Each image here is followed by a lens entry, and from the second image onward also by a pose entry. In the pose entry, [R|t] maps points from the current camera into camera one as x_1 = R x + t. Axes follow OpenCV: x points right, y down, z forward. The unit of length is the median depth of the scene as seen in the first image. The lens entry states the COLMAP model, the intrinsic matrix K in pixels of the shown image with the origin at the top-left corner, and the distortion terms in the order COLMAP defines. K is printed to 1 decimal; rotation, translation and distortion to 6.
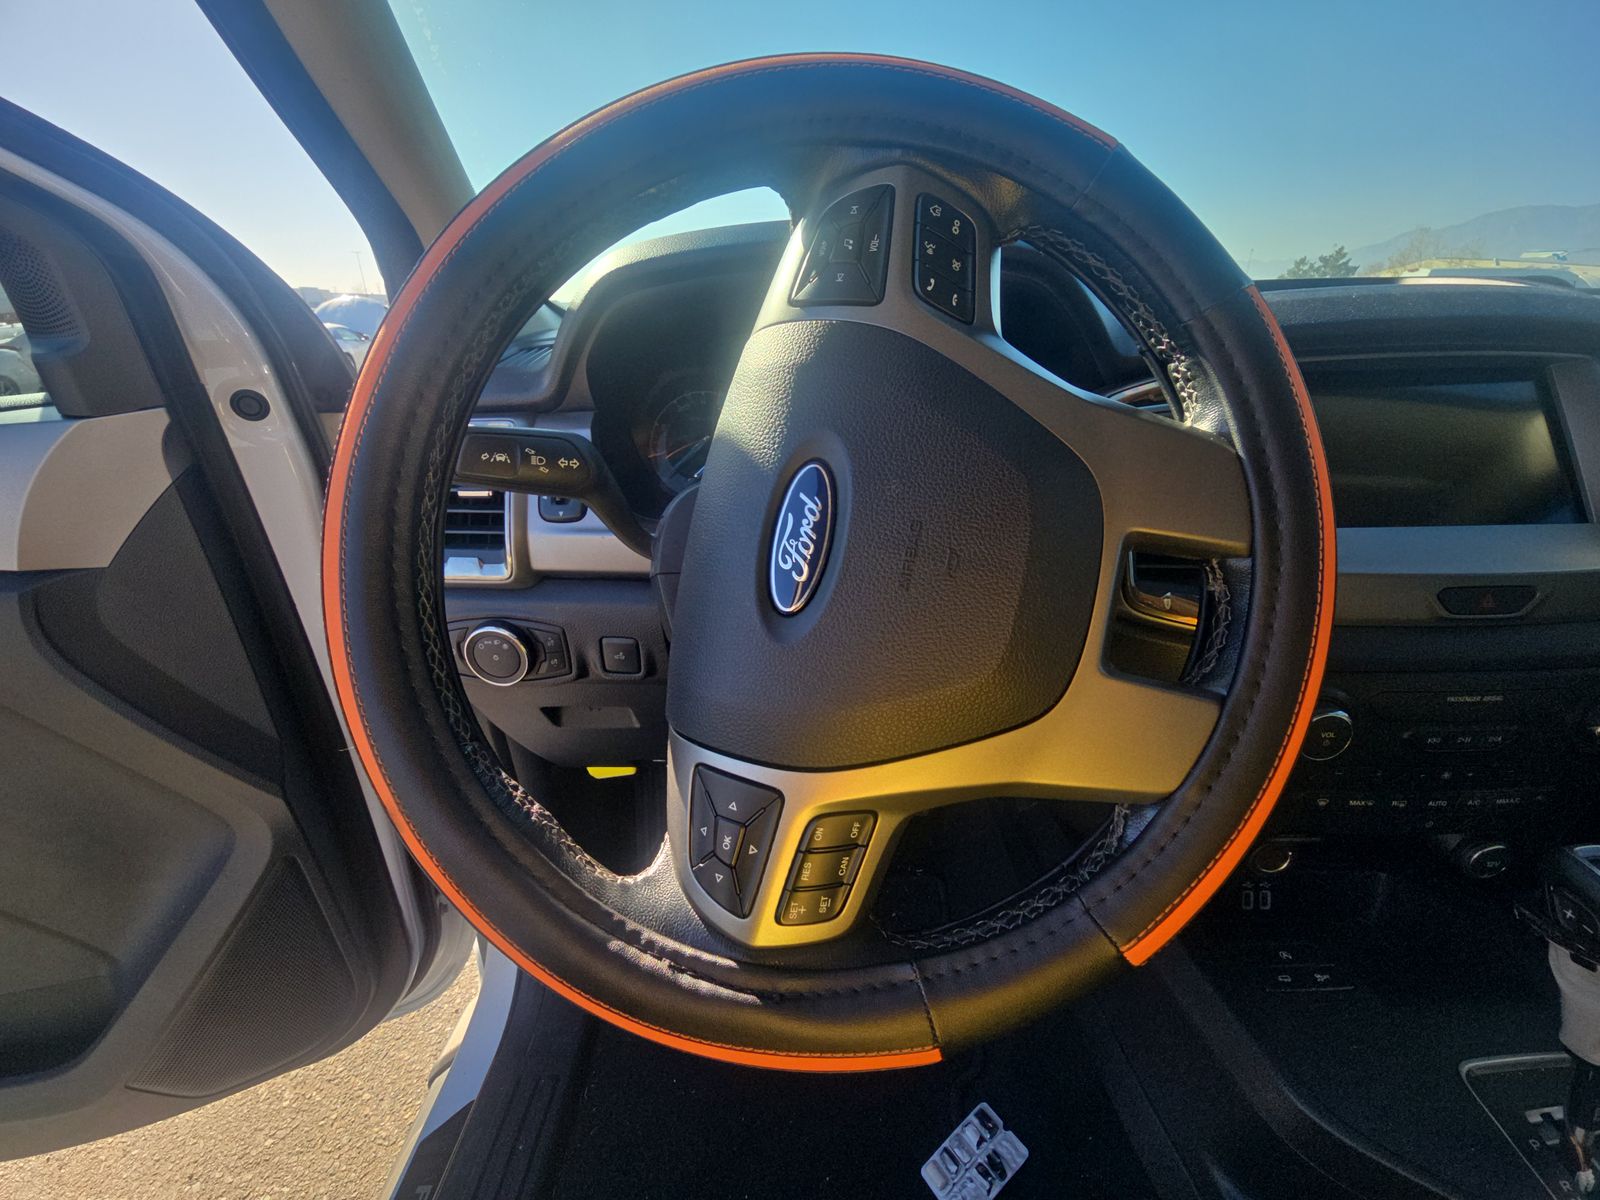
lens RADIAL K [[652.5, 0, 800.0], [0, 652.5, 600.0], [0, 0, 1]] dist [0.010015, -0.008963]
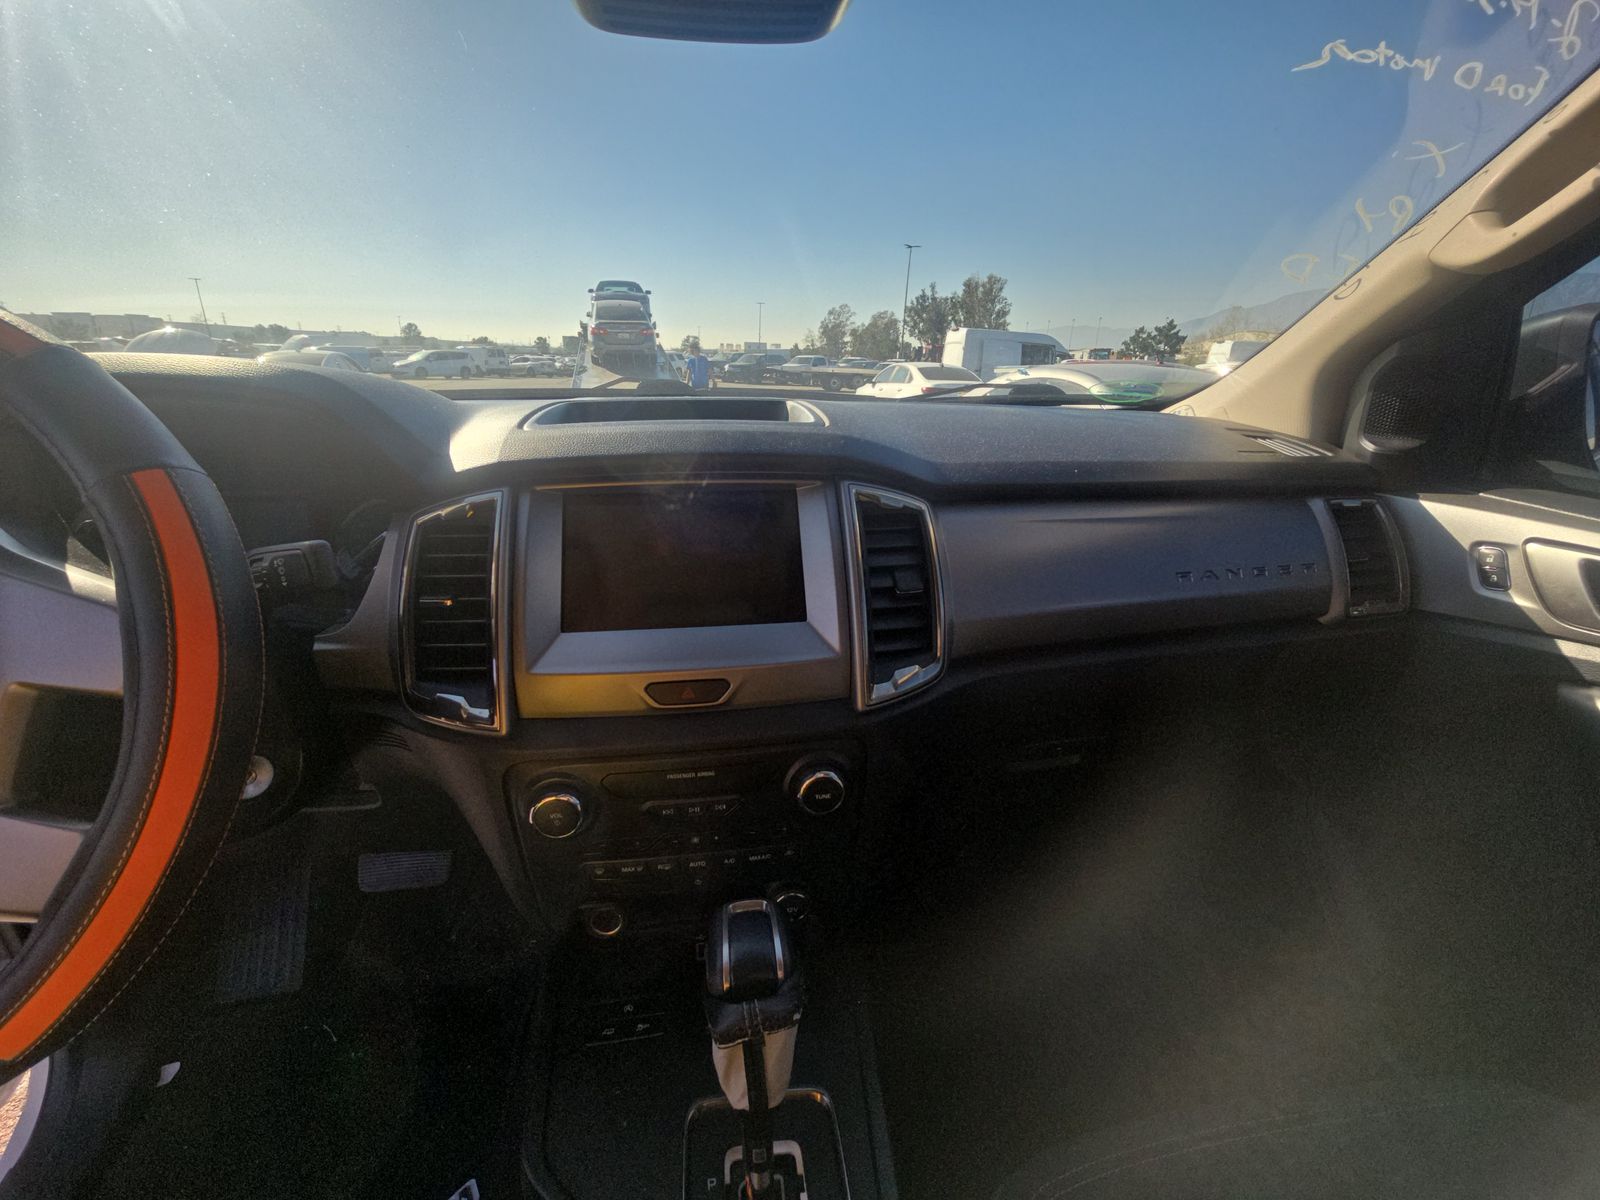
lens RADIAL K [[652.5, 0, 800.0], [0, 652.5, 600.0], [0, 0, 1]] dist [0.010015, -0.008963]
pose [[0.987965, -0.017610, 0.153670, 1.054582], [0.026954, 0.997898, -0.058936, -0.089875], [-0.152309, 0.062369, 0.986363, -0.215797]]
